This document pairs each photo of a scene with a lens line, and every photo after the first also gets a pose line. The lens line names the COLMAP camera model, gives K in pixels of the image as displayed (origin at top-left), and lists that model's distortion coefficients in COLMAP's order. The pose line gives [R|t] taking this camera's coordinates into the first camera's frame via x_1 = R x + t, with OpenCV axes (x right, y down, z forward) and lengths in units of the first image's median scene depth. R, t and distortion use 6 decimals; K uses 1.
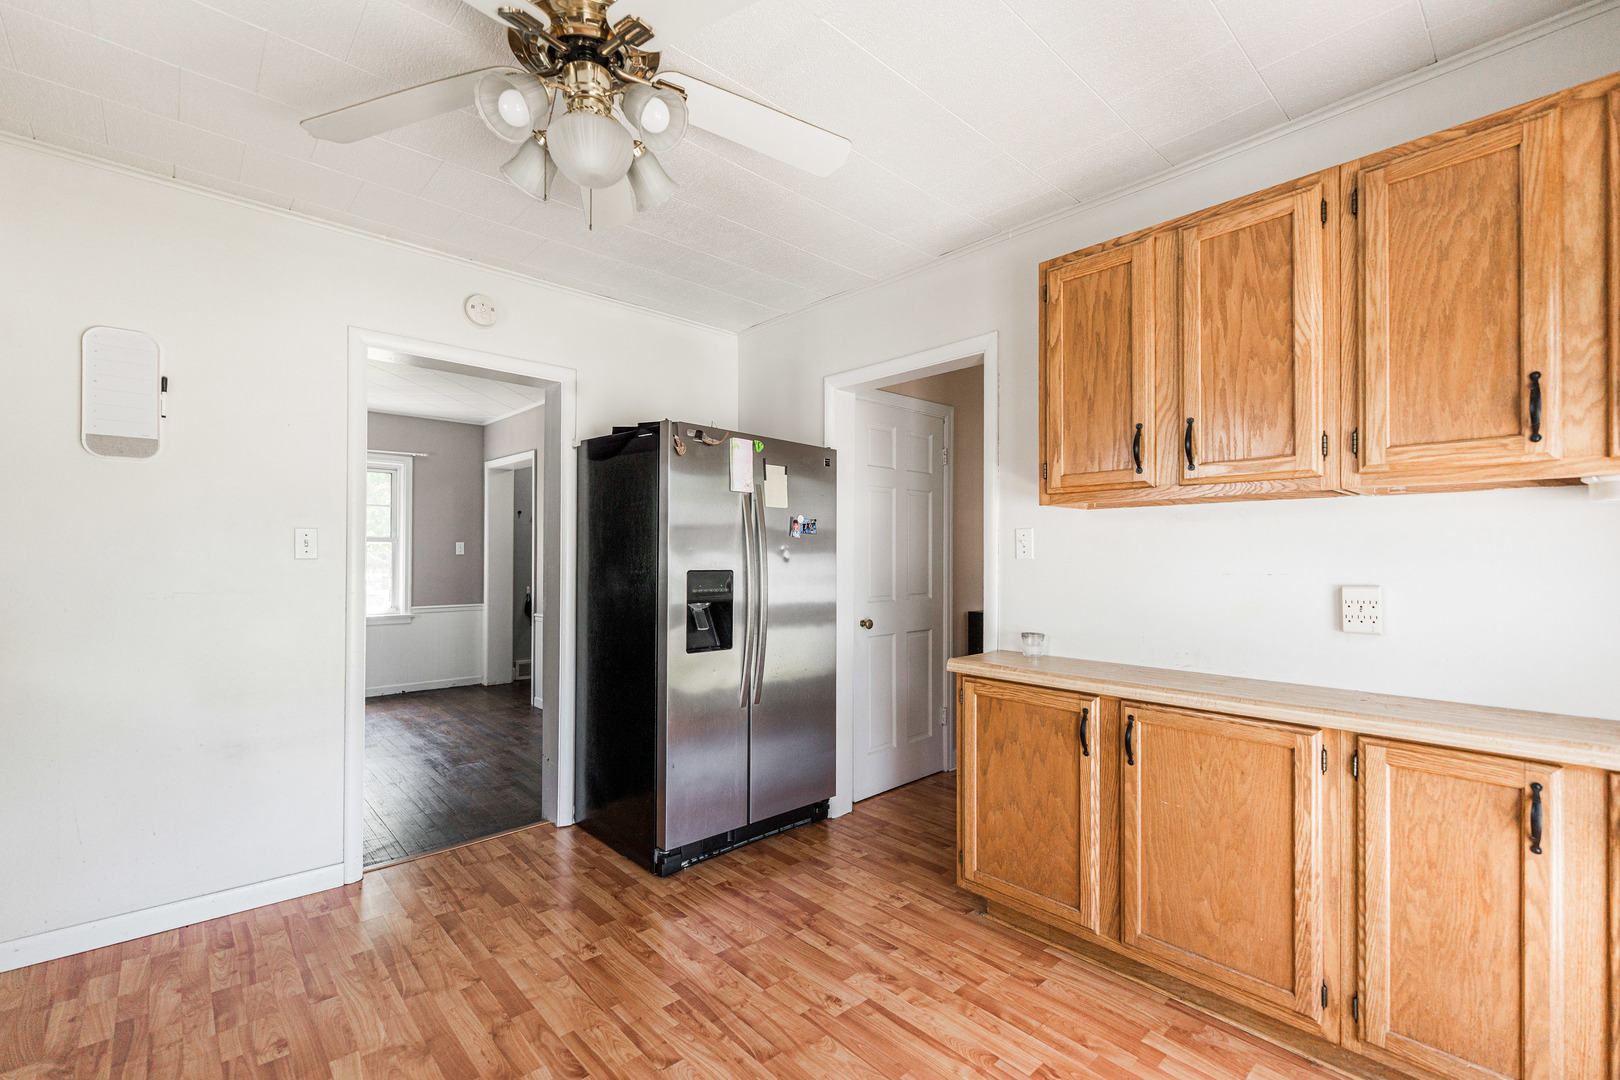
lens RADIAL K [[676.7, 0, 805.9], [0, 676.7, 547.4], [0, 0, 1]] dist [0.000885, -0.000173]
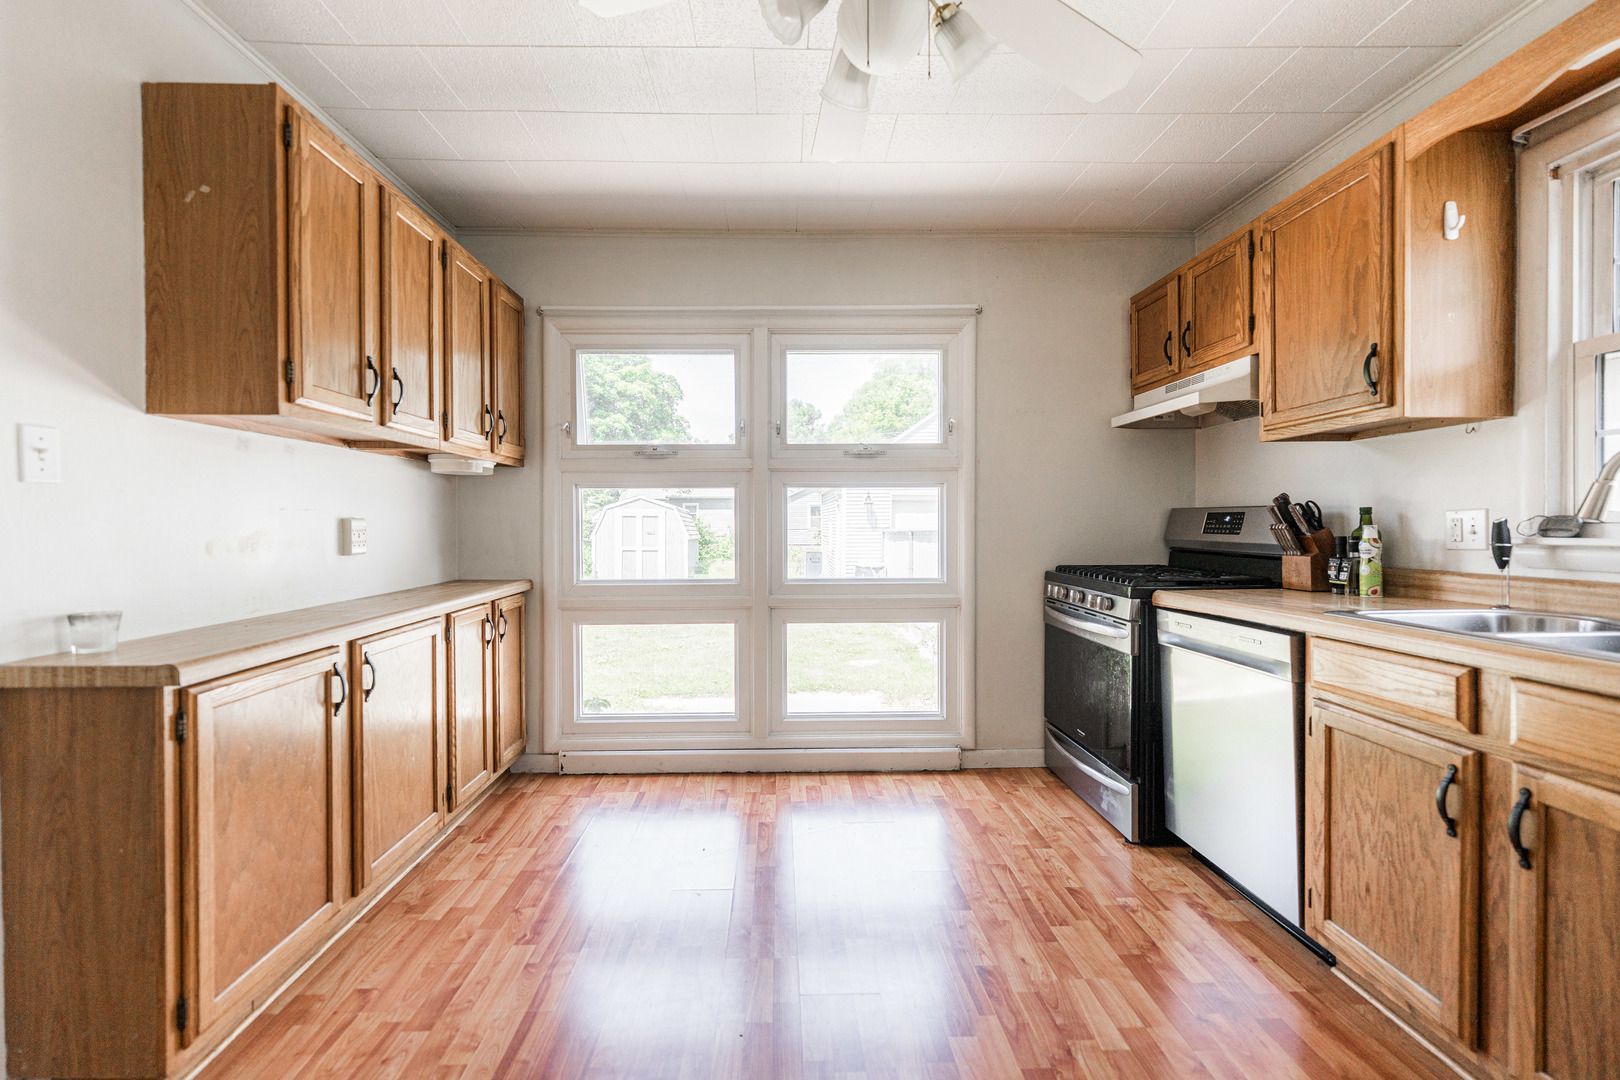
lens RADIAL K [[677.6, 0, 782.8], [0, 677.6, 523.4], [0, 0, 1]] dist [-0.000309, -0.000023]
pose [[-0.731859, -0.004779, 0.681440, -0.602504], [-0.009789, 0.999946, -0.003500, 0.057102], [-0.681386, -0.009232, -0.731866, 1.257864]]
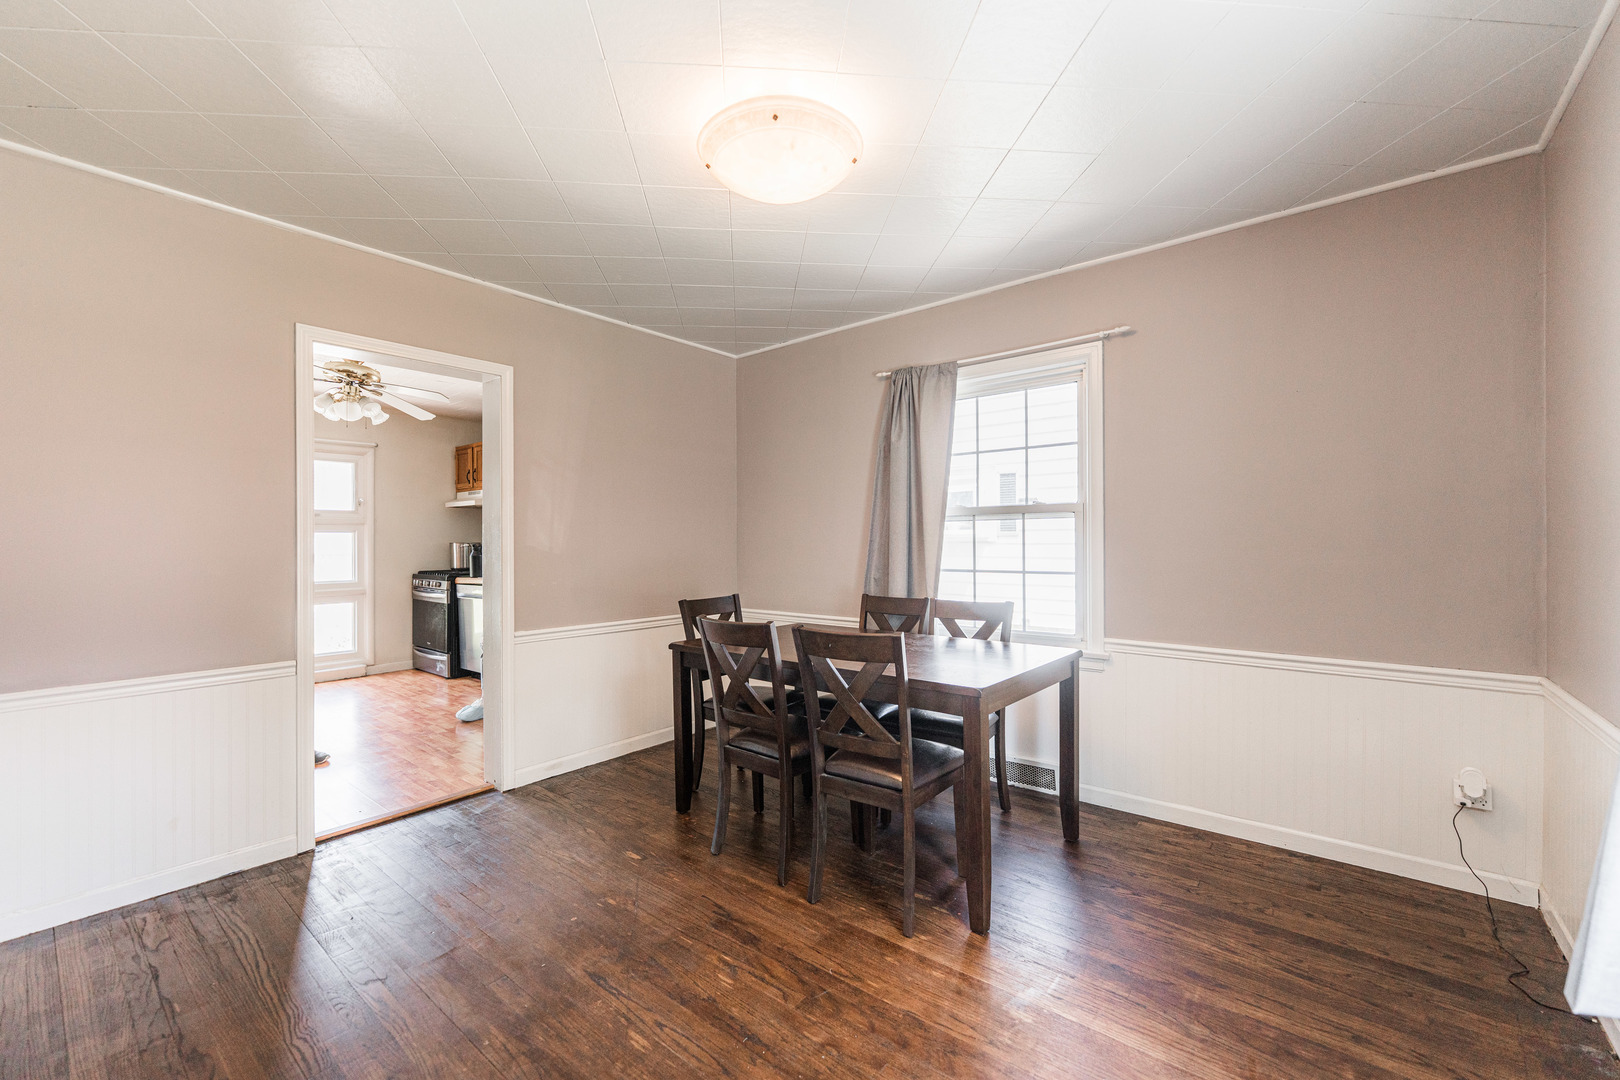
lens RADIAL K [[656.1, 0, 810.0], [0, 656.1, 540.0], [0, 0, 1]] dist [-0.002084, -0.000333]
pose [[-0.992455, 0.000377, -0.122610, -1.482648], [0.001808, 0.999932, -0.011562, 0.031815], [0.122598, -0.011697, -0.992388, 3.052725]]
